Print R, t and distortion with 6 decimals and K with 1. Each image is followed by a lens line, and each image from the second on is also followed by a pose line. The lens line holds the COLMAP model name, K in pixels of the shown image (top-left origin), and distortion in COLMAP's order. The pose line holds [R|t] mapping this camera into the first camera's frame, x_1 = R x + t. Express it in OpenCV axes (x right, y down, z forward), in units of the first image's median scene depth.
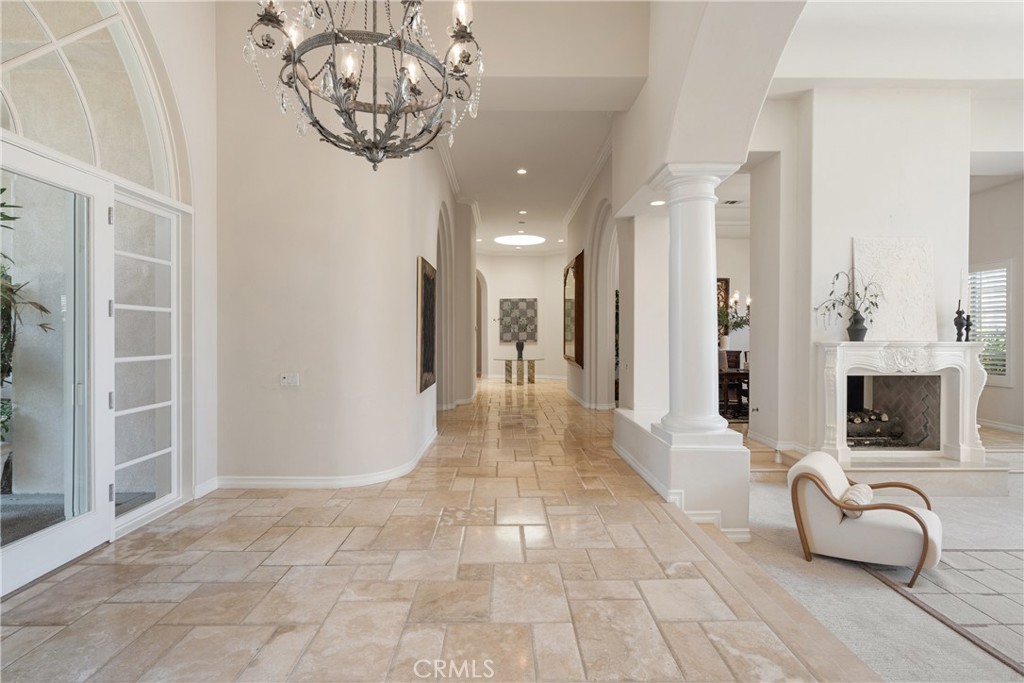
lens RADIAL K [[475.4, 0, 512.0], [0, 475.4, 341.5], [0, 0, 1]] dist [0.003193, 0.000490]
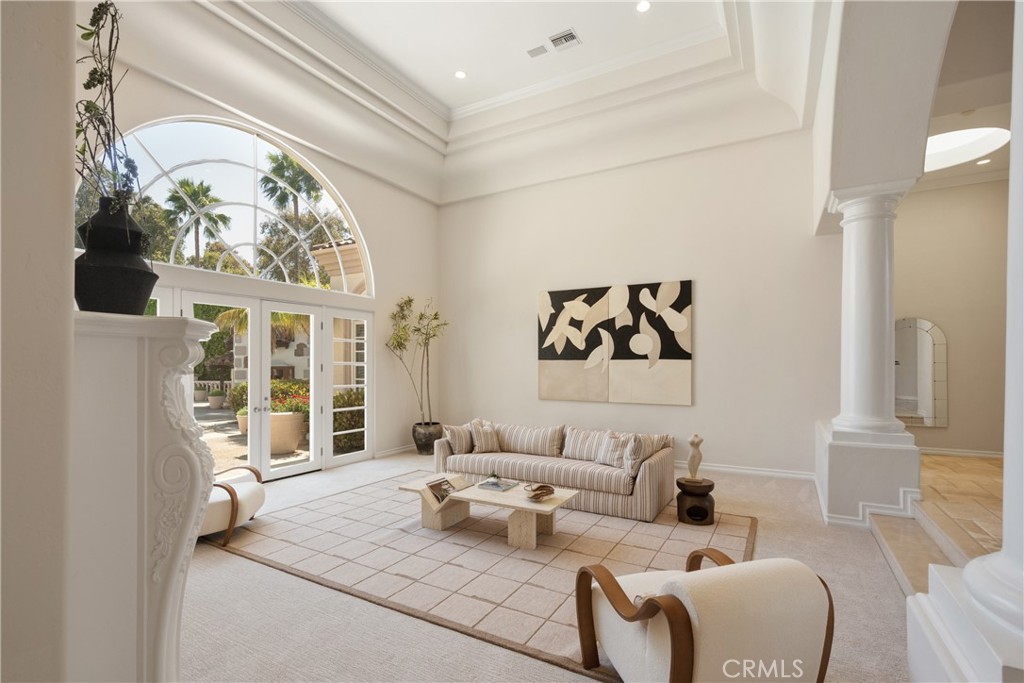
lens RADIAL K [[473.7, 0, 513.4], [0, 473.7, 356.8], [0, 0, 1]] dist [-0.002343, -0.000235]
pose [[-0.861358, 0.010566, 0.507889, 0.421836], [0.009178, 0.999944, -0.005236, 0.020668], [-0.507916, 0.000151, -0.861407, 1.101099]]
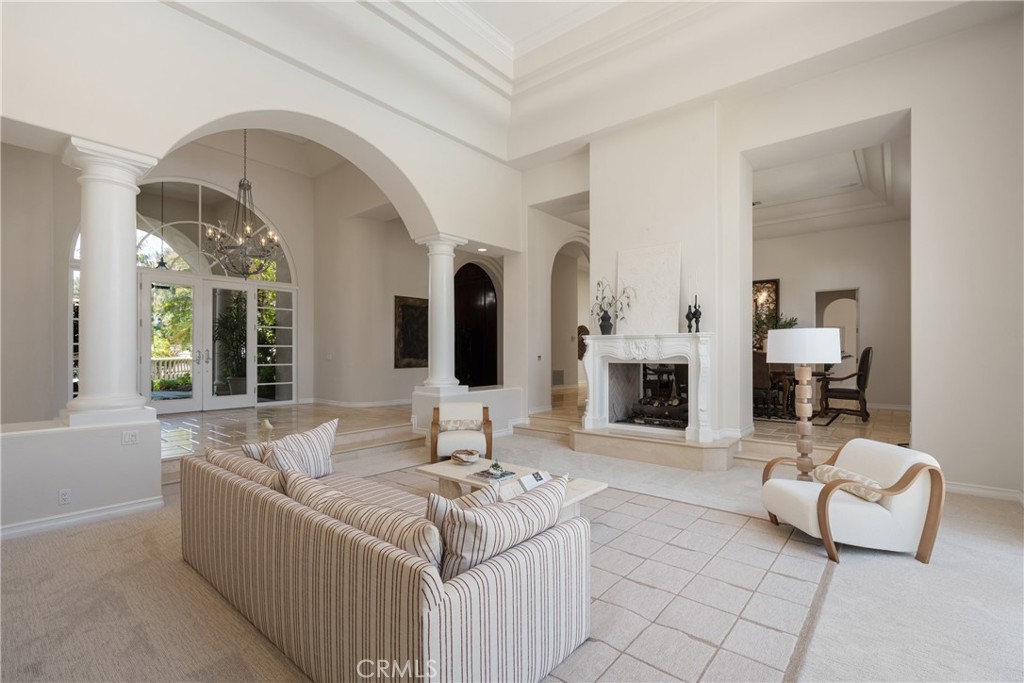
lens RADIAL K [[473.7, 0, 513.4], [0, 473.7, 356.8], [0, 0, 1]] dist [-0.002343, -0.000235]
pose [[0.758411, 0.002634, -0.651771, 1.349392], [-0.010130, 0.999919, -0.007746, 0.069402], [0.651698, 0.012477, 0.758376, -0.115566]]
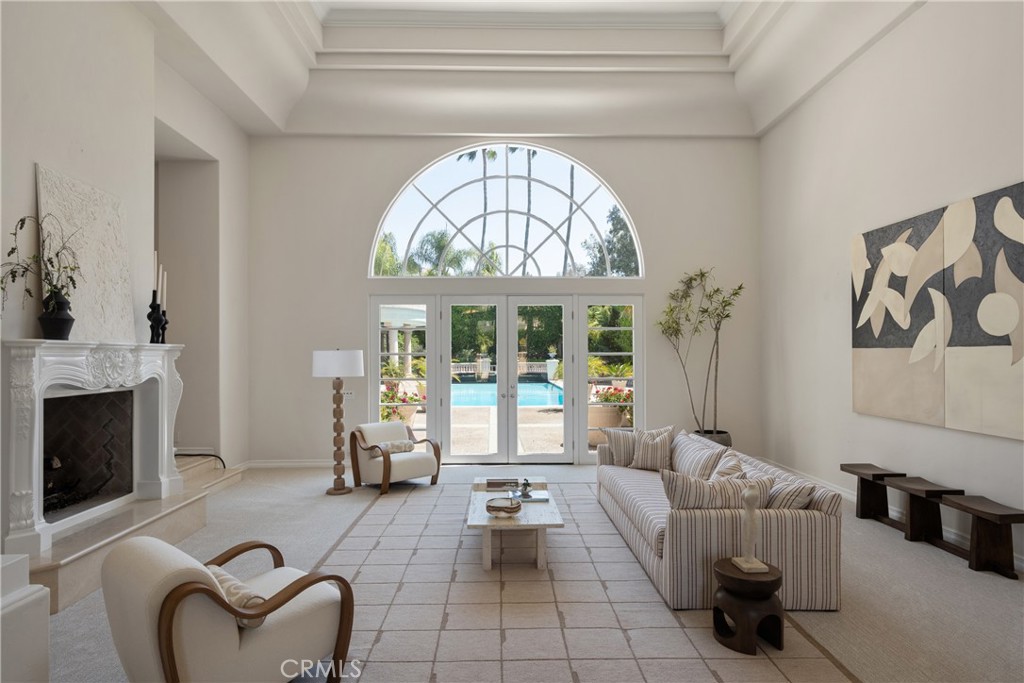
lens RADIAL K [[579.2, 0, 510.8], [0, 579.2, 349.1], [0, 0, 1]] dist [0.000654, 0.000409]
pose [[-0.008074, 0.009258, 0.999925, -0.001342], [0.015445, 0.999839, -0.009133, 0.026272], [-0.999848, 0.015370, -0.008216, 0.437280]]
